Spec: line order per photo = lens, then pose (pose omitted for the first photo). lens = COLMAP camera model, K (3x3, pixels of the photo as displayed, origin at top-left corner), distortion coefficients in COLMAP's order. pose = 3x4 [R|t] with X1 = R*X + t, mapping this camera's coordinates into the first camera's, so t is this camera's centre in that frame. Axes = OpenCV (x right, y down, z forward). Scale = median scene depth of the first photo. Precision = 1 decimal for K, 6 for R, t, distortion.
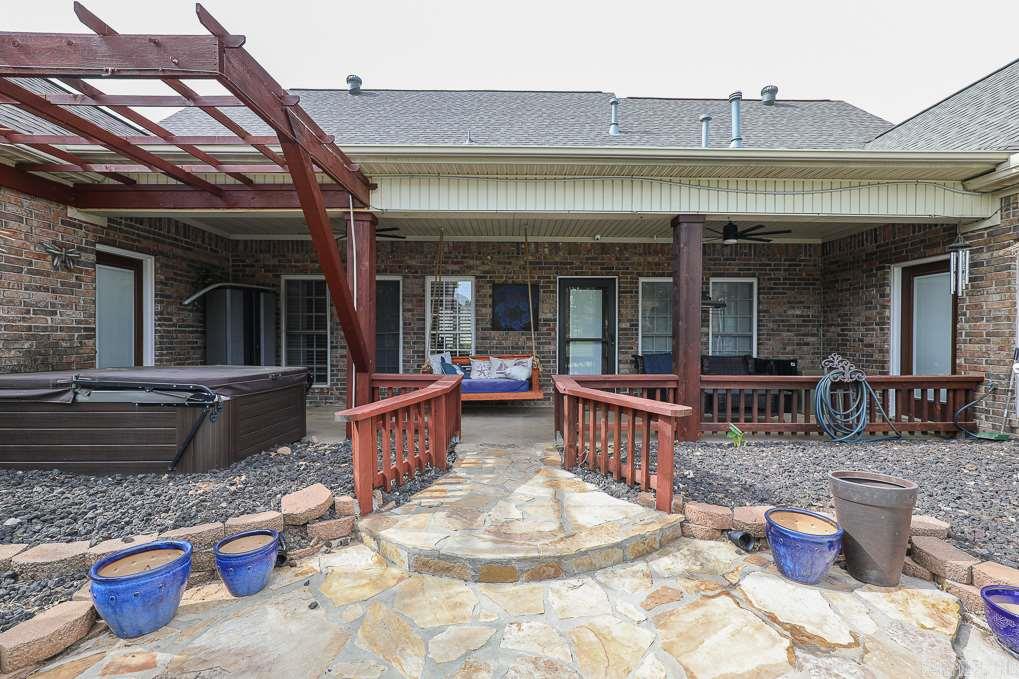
lens RADIAL K [[467.2, 0, 515.6], [0, 467.2, 341.8], [0, 0, 1]] dist [-0.037576, 0.009307]
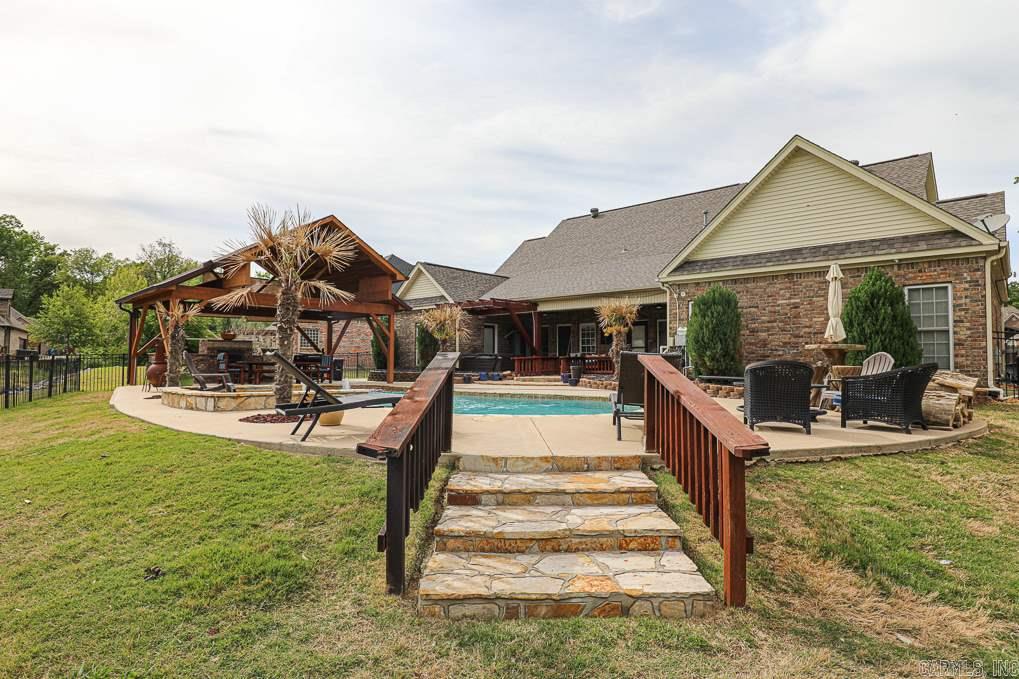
lens RADIAL K [[586.4, 0, 509.5], [0, 586.4, 339.5], [0, 0, 1]] dist [0.000068, -0.000006]
pose [[0.740590, -0.030592, -0.671261, 2.132624], [-0.004640, 0.998706, -0.050634, 0.142117], [0.671941, 0.040614, 0.739490, -2.087805]]
